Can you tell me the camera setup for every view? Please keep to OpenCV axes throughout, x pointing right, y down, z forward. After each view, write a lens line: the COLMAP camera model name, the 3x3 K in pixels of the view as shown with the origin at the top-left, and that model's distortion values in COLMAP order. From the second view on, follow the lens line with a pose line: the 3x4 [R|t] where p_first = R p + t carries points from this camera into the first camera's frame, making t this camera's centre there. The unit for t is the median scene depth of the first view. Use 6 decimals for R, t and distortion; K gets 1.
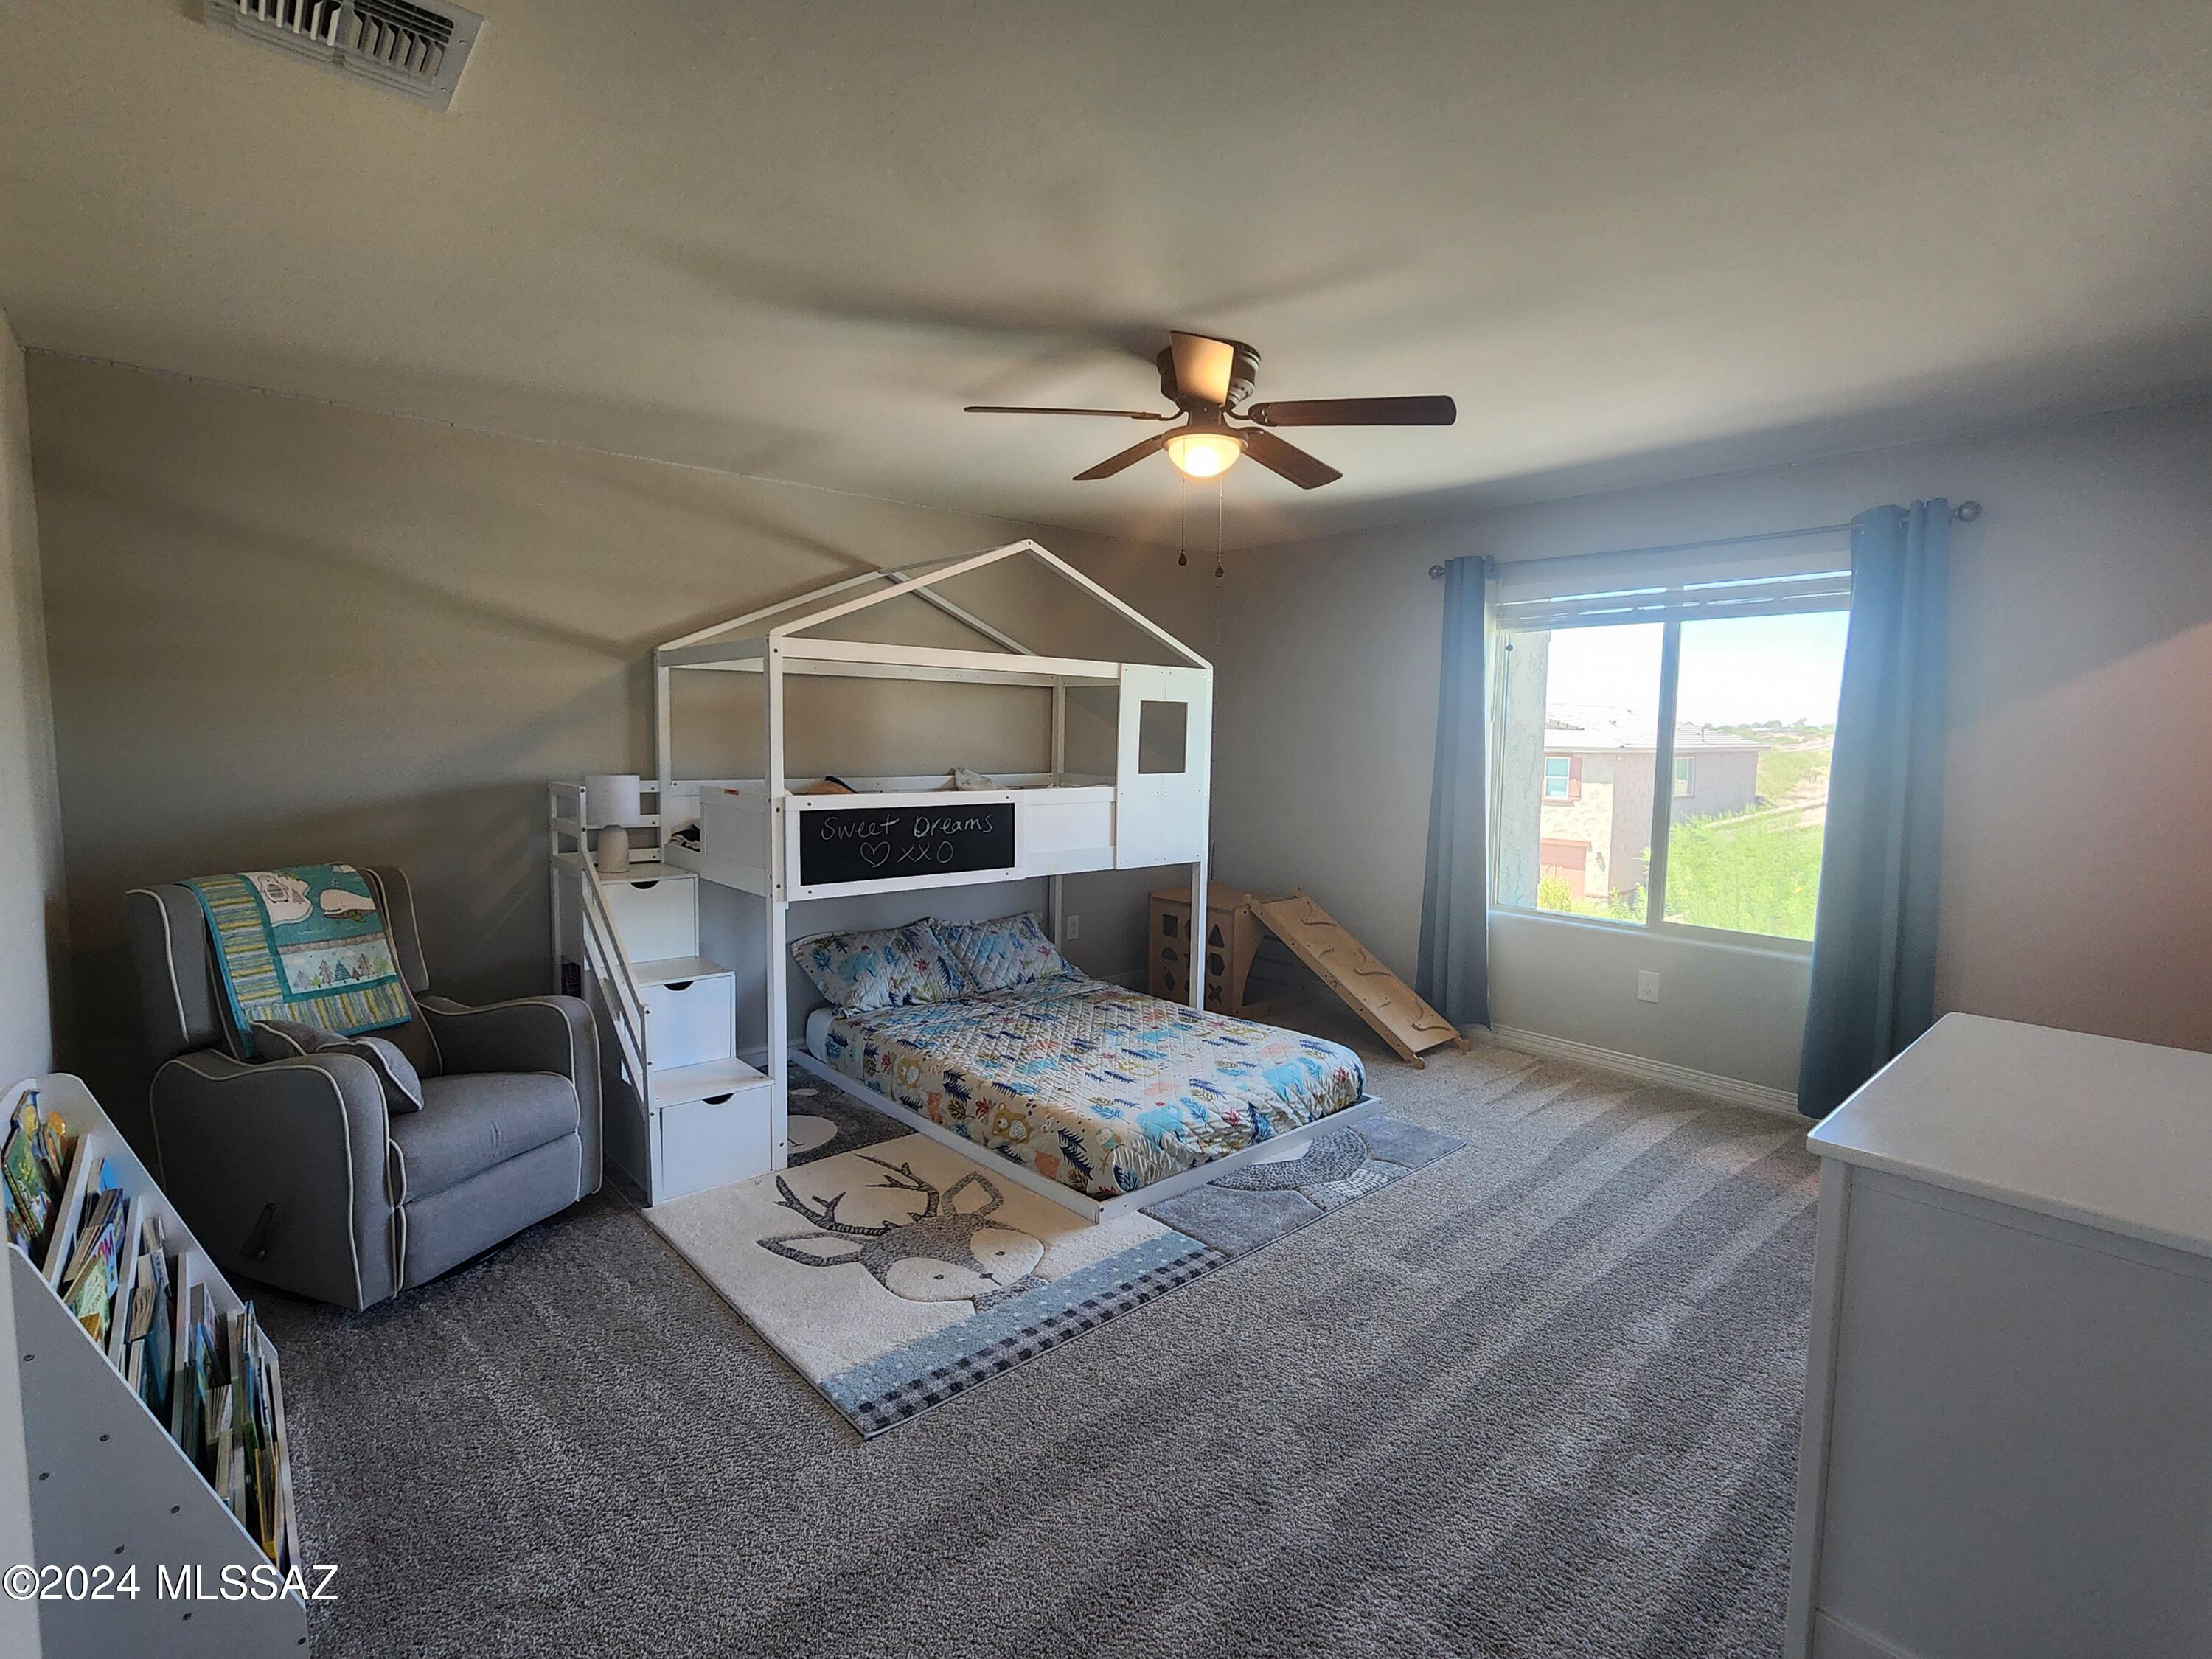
lens RADIAL K [[1022.7, 0, 1086.4], [0, 1022.7, 830.8], [0, 0, 1]] dist [-0.036228, 0.000333]
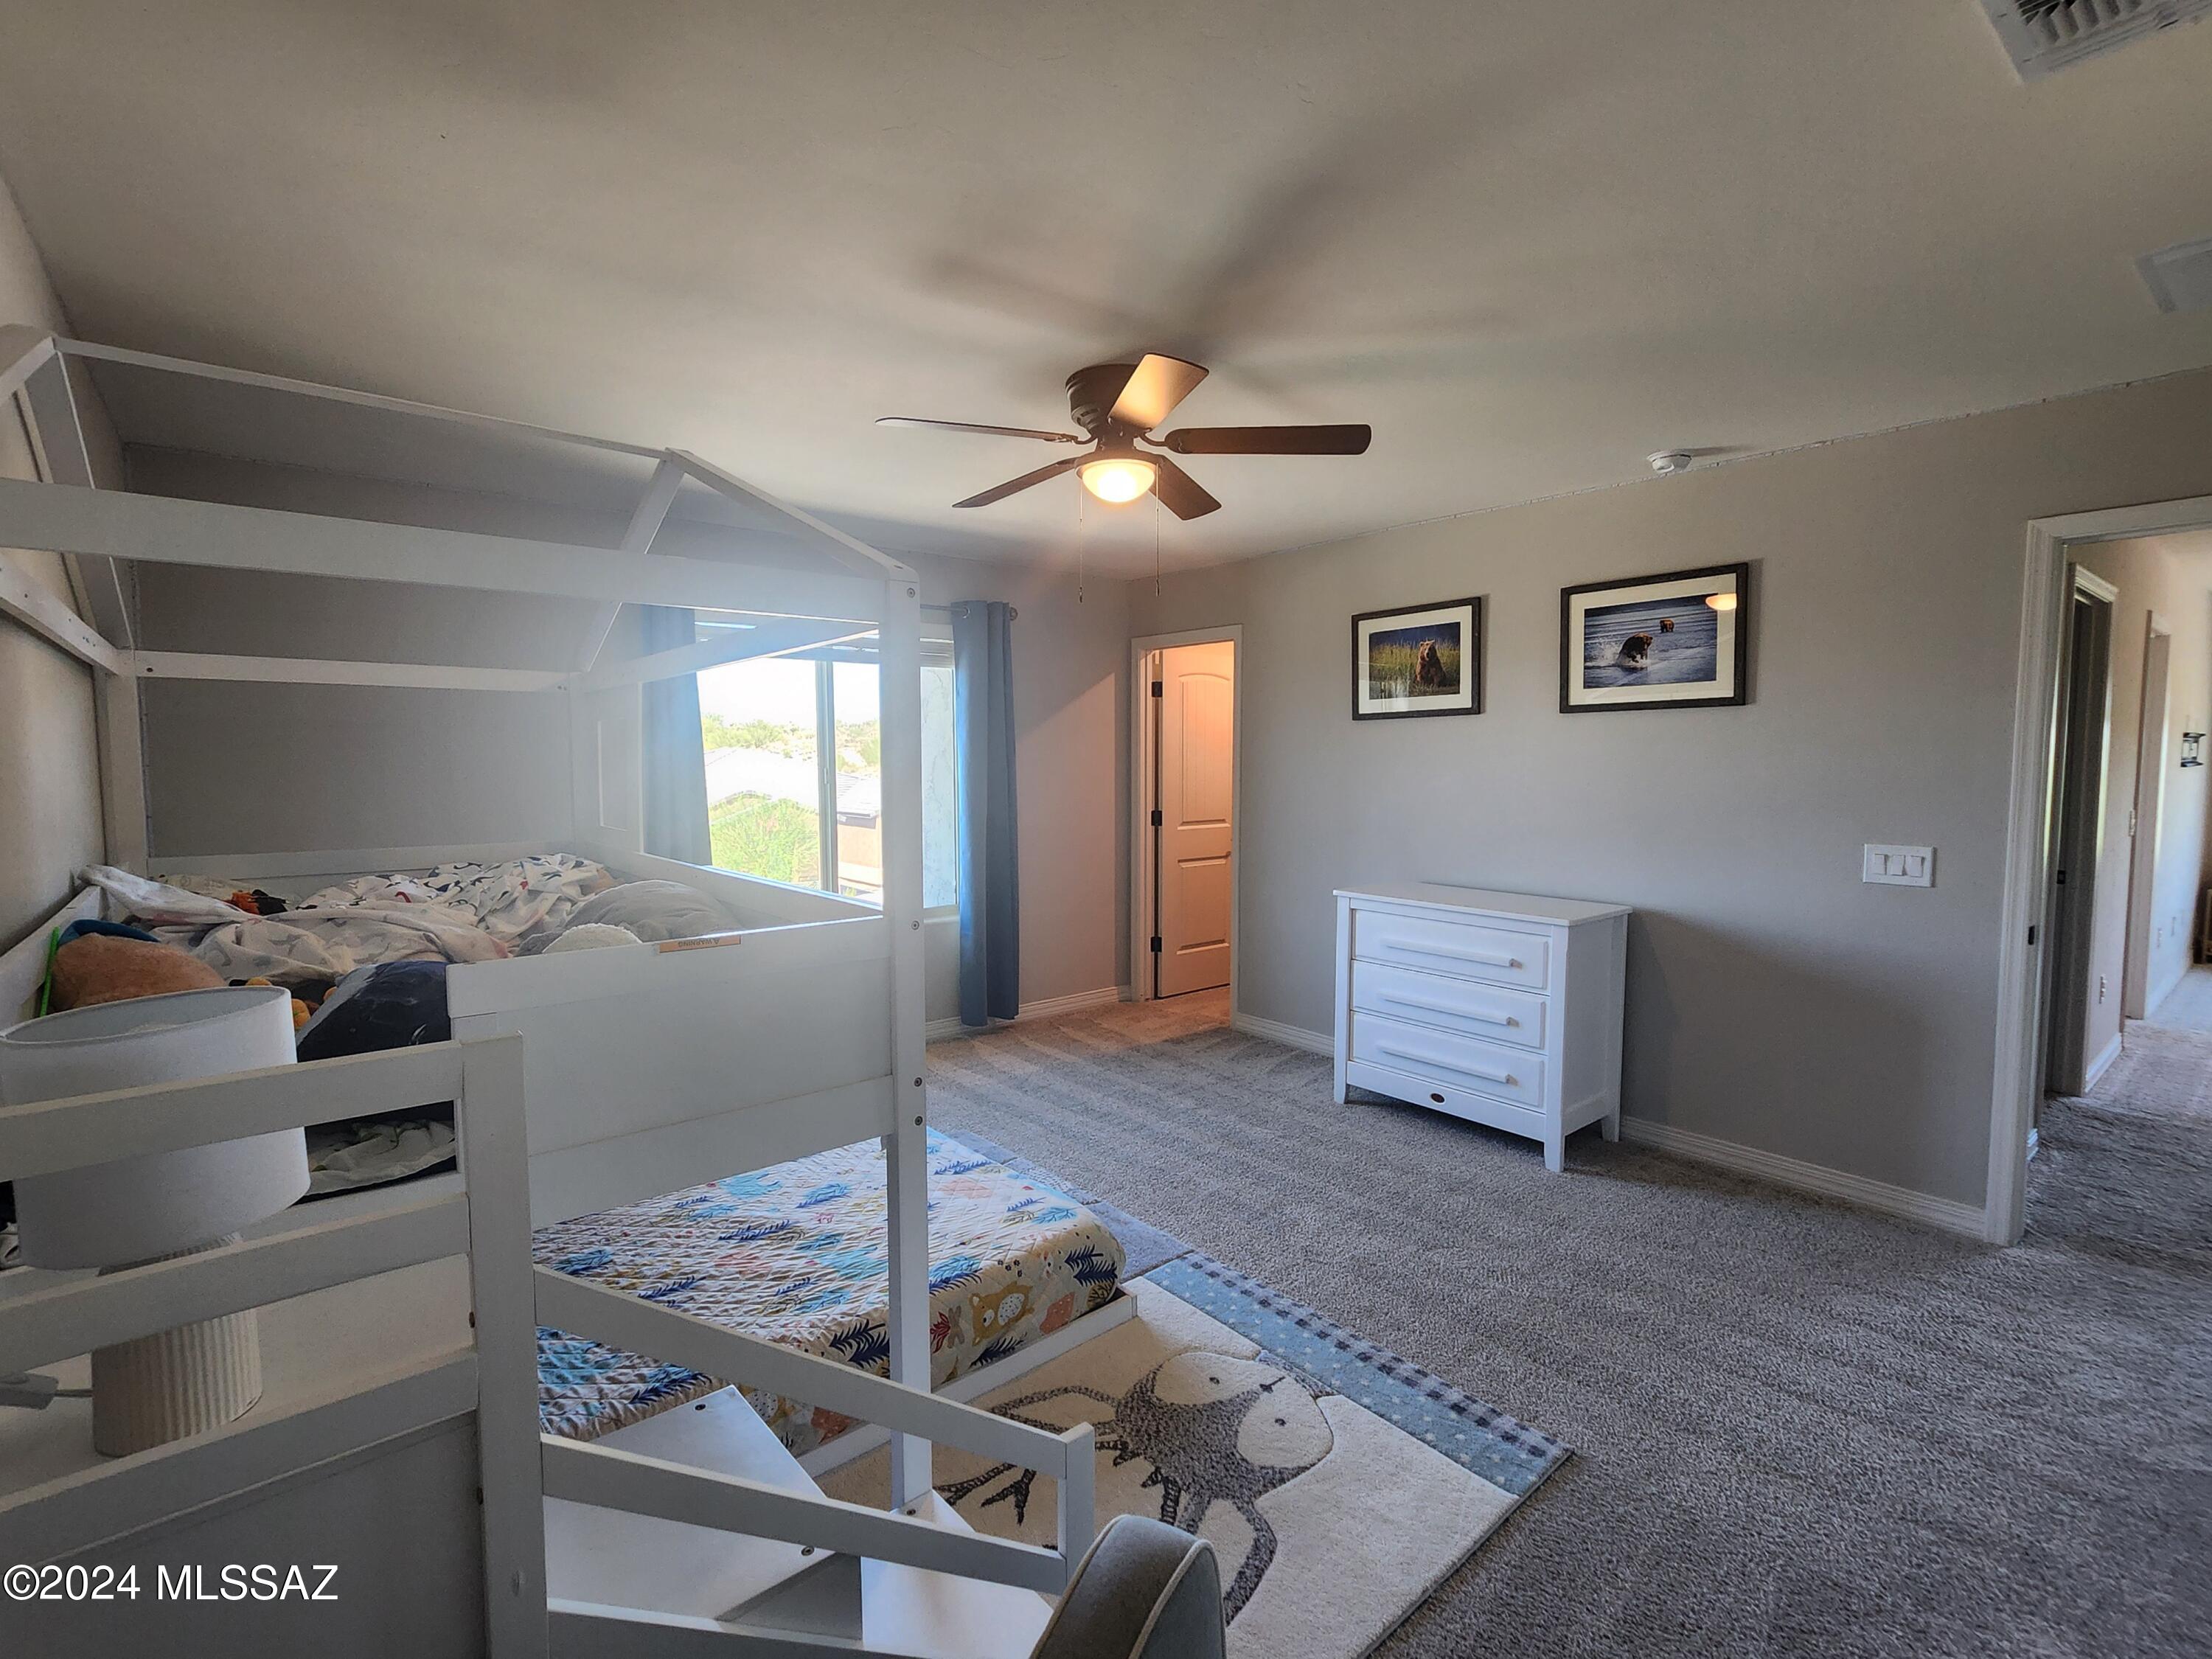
lens RADIAL K [[1022.7, 0, 1086.4], [0, 1022.7, 830.8], [0, 0, 1]] dist [-0.036228, 0.000333]
pose [[0.033792, -0.084511, 0.995849, -0.774562], [0.110780, 0.990595, 0.080306, -0.097410], [-0.993270, 0.107606, 0.042836, 0.900288]]
